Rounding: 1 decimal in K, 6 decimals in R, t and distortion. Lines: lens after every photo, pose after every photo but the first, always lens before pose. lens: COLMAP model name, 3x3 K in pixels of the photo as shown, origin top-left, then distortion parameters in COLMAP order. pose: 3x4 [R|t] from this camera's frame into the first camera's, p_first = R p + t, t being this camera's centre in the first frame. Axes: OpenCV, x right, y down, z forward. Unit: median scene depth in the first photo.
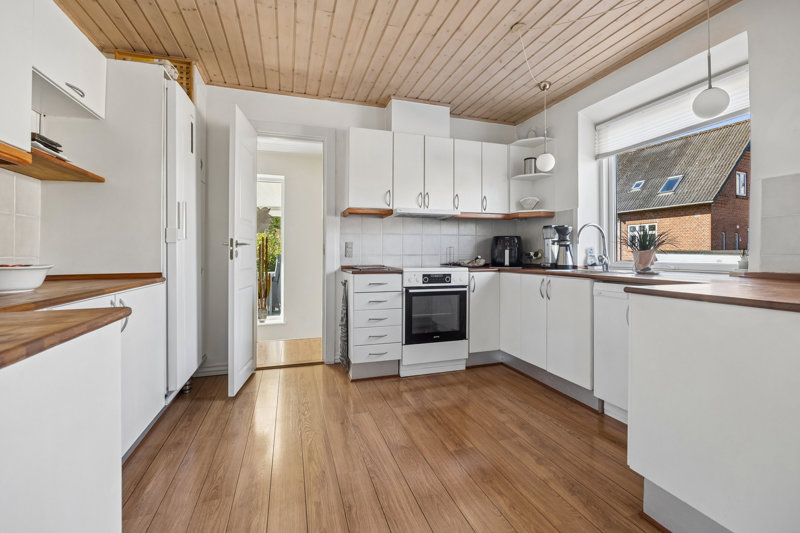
lens RADIAL K [[367.1, 0, 399.2], [0, 367.1, 259.0], [0, 0, 1]] dist [-0.002603, -0.000184]
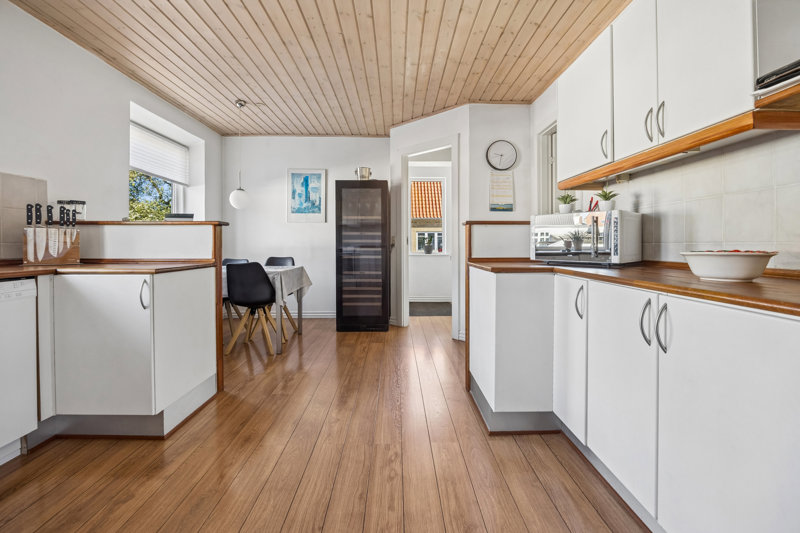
lens RADIAL K [[367.1, 0, 399.2], [0, 367.1, 258.7], [0, 0, 1]] dist [-0.002603, -0.000184]
pose [[-0.962665, 0.004523, 0.270657, -0.501616], [0.012680, 0.999516, 0.028397, 0.001695], [-0.270398, 0.030768, -0.962257, 1.889565]]
